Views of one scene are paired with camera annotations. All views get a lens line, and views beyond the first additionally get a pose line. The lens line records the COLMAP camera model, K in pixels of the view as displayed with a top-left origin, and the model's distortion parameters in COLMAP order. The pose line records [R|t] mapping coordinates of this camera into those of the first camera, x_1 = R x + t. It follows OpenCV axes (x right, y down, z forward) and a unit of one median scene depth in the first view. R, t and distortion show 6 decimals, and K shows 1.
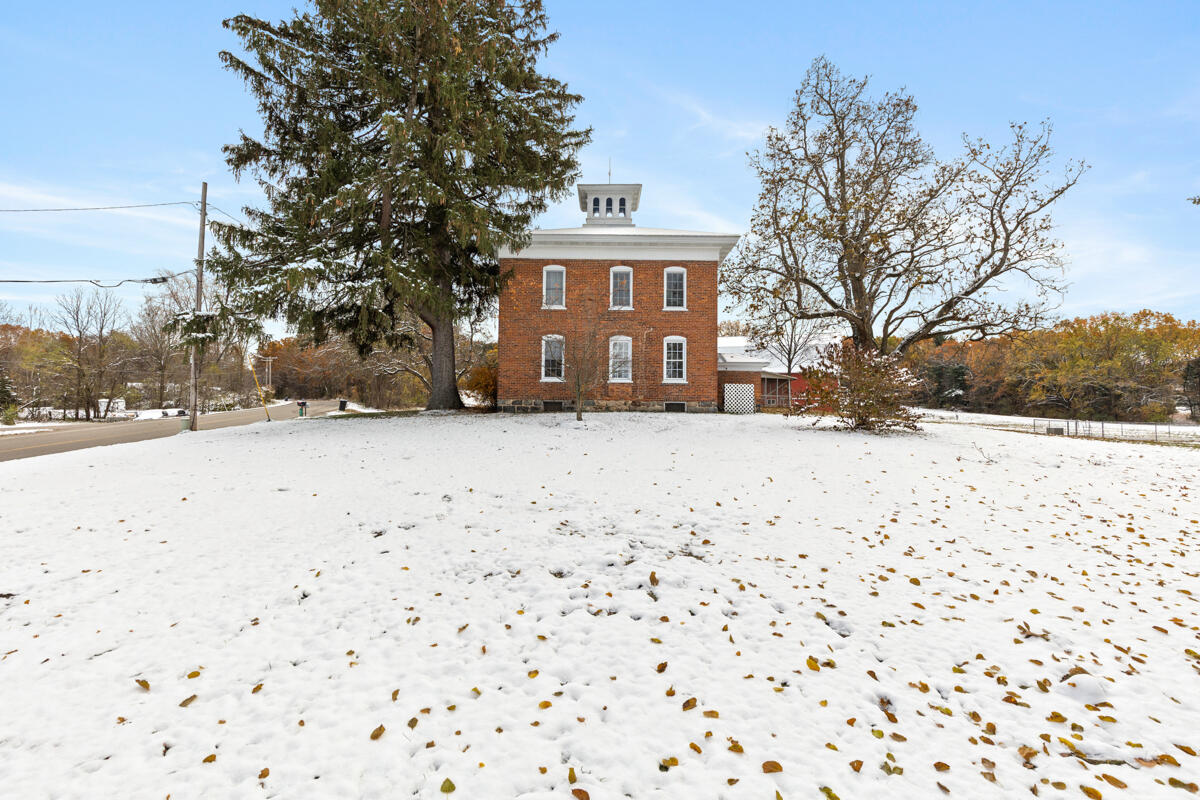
lens RADIAL K [[532.6, 0, 606.4], [0, 532.6, 394.0], [0, 0, 1]] dist [0.001680, 0.000025]
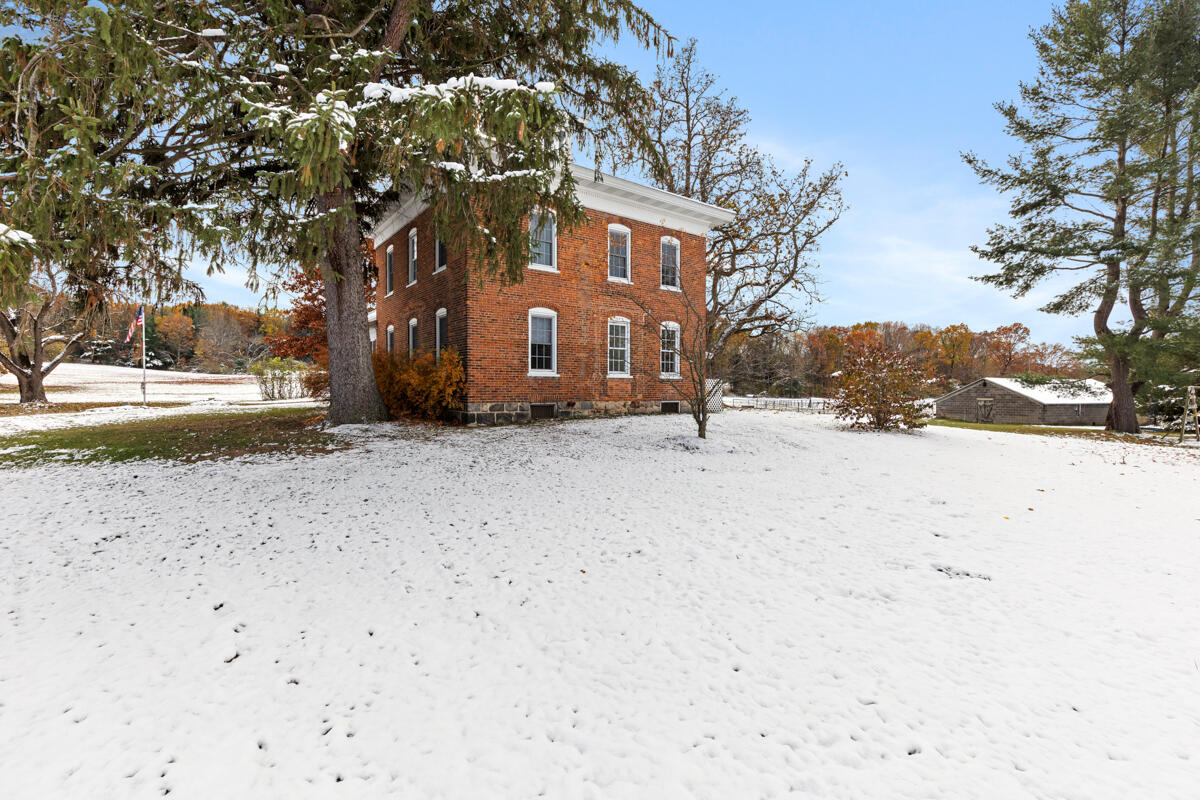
lens RADIAL K [[532.6, 0, 600.9], [0, 532.6, 397.7], [0, 0, 1]] dist [0.001680, 0.000025]
pose [[0.801887, -0.020042, 0.597139, -0.450350], [-0.009903, 0.998854, 0.046823, -0.028372], [-0.597394, -0.043460, 0.800770, 0.395376]]
